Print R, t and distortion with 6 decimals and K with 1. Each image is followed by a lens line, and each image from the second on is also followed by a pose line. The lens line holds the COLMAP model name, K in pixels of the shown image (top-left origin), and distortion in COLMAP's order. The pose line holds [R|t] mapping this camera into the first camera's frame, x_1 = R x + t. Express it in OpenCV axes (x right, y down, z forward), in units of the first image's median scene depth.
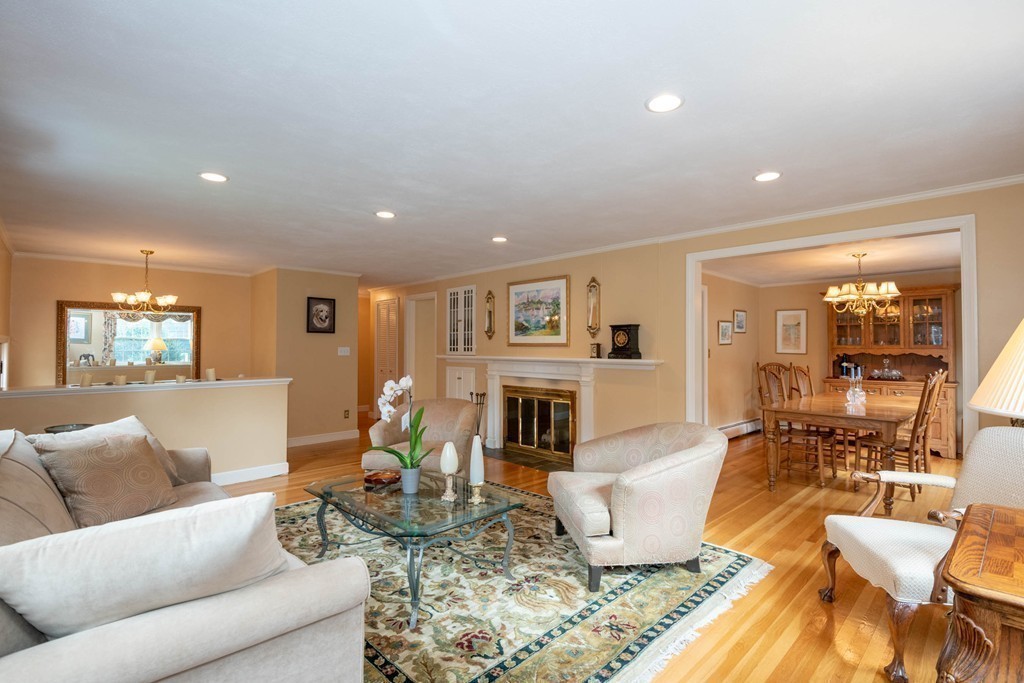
lens RADIAL K [[479.4, 0, 533.7], [0, 479.4, 339.3], [0, 0, 1]] dist [0.000655, 0.000007]
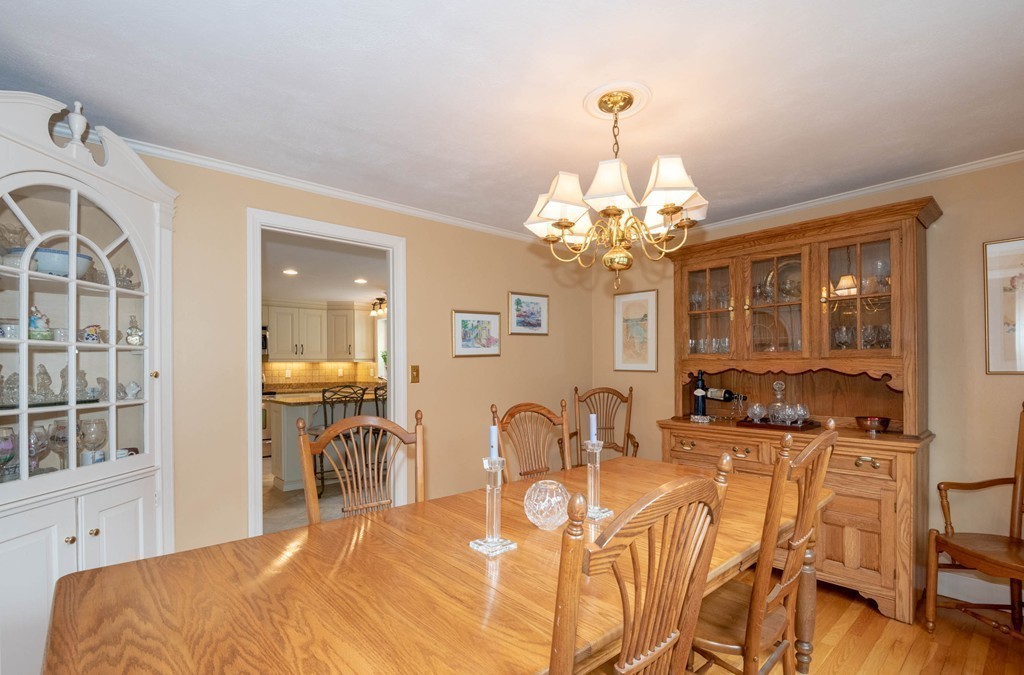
lens RADIAL K [[482.4, 0, 510.5], [0, 482.4, 364.7], [0, 0, 1]] dist [-0.000934, -0.000436]
pose [[0.997326, -0.014509, -0.071632, 0.525918], [0.015789, 0.999725, 0.017336, 0.012694], [0.071361, -0.018421, 0.997280, 0.528528]]
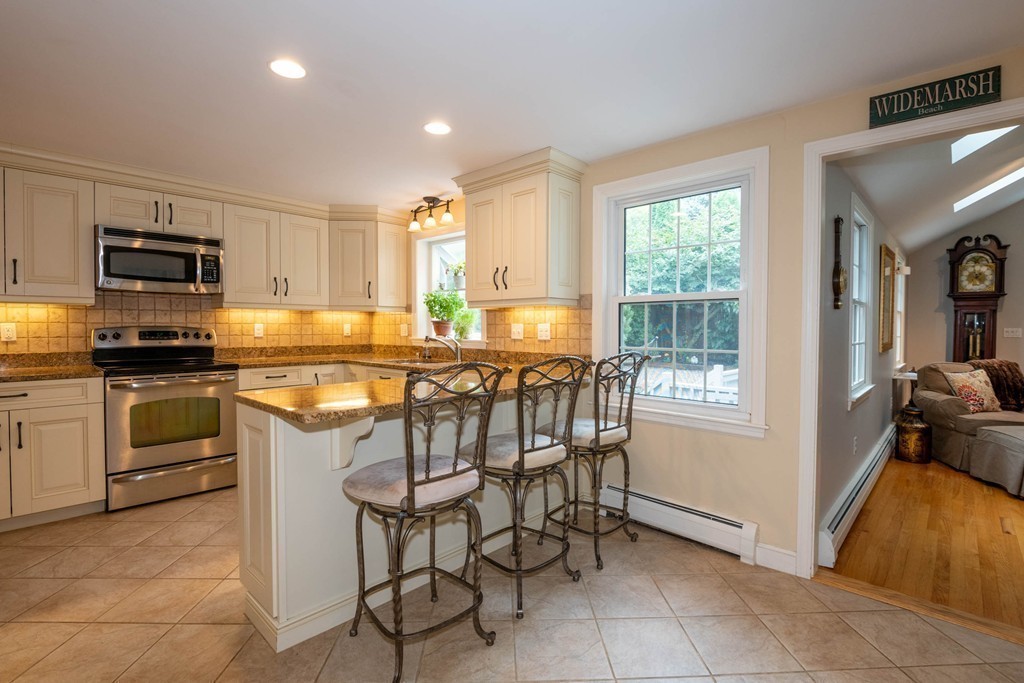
lens RADIAL K [[480.1, 0, 517.4], [0, 480.1, 337.5], [0, 0, 1]] dist [-0.001121, -0.009456]
pose [[0.999737, -0.002083, 0.022837, 0.211677], [0.001073, 0.999024, 0.044154, 0.029602], [-0.022907, -0.044118, 0.998764, 1.042020]]
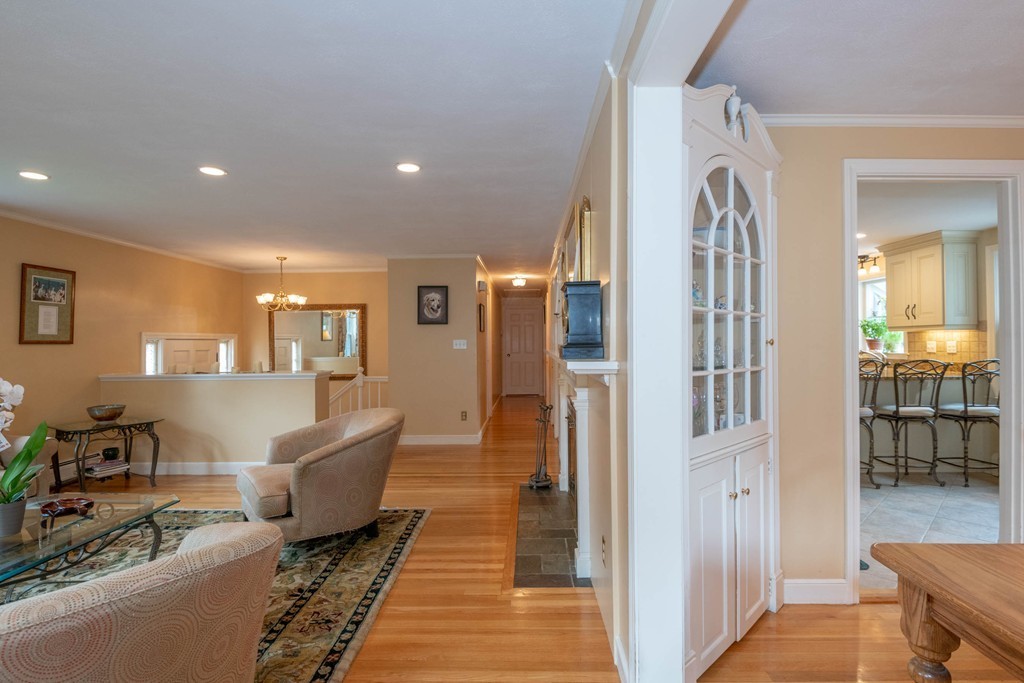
lens RADIAL K [[509.9, 0, 516.8], [0, 509.9, 339.1], [0, 0, 1]] dist [-0.014744, -0.000096]
pose [[0.687404, -0.011540, -0.726183, 0.378469], [0.021423, 0.999761, 0.004391, 0.014248], [0.725959, -0.018575, 0.687487, 0.468779]]
